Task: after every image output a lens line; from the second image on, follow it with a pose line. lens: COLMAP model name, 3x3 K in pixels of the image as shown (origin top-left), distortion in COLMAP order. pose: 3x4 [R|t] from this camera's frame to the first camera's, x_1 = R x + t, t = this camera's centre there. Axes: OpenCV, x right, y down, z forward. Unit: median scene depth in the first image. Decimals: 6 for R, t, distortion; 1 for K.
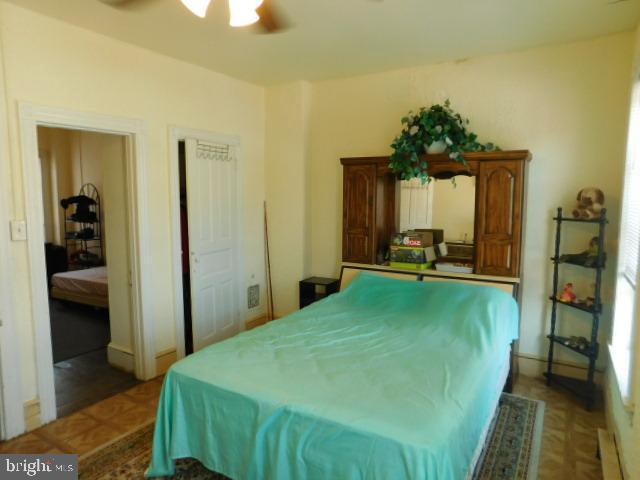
lens RADIAL K [[418.6, 0, 321.2], [0, 418.6, 238.7], [0, 0, 1]] dist [-0.048022, 0.012120]
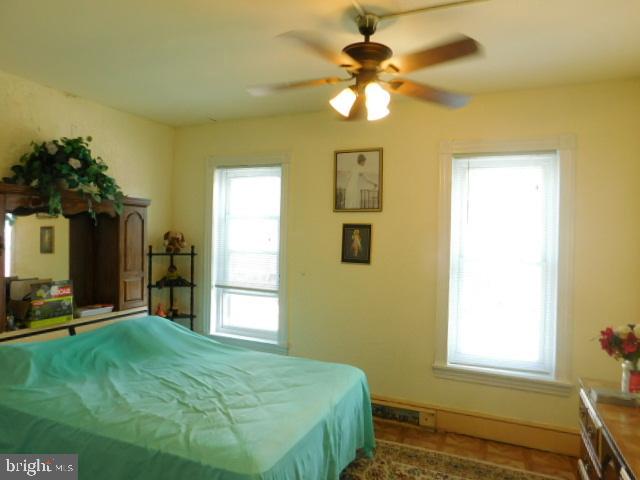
lens RADIAL K [[418.6, 0, 320.5], [0, 418.6, 238.7], [0, 0, 1]] dist [-0.048022, 0.012120]
pose [[-0.112154, -0.012416, 0.993613, -0.671393], [0.089781, 0.995706, 0.022576, -0.069550], [-0.989627, 0.091739, -0.110558, 0.563133]]
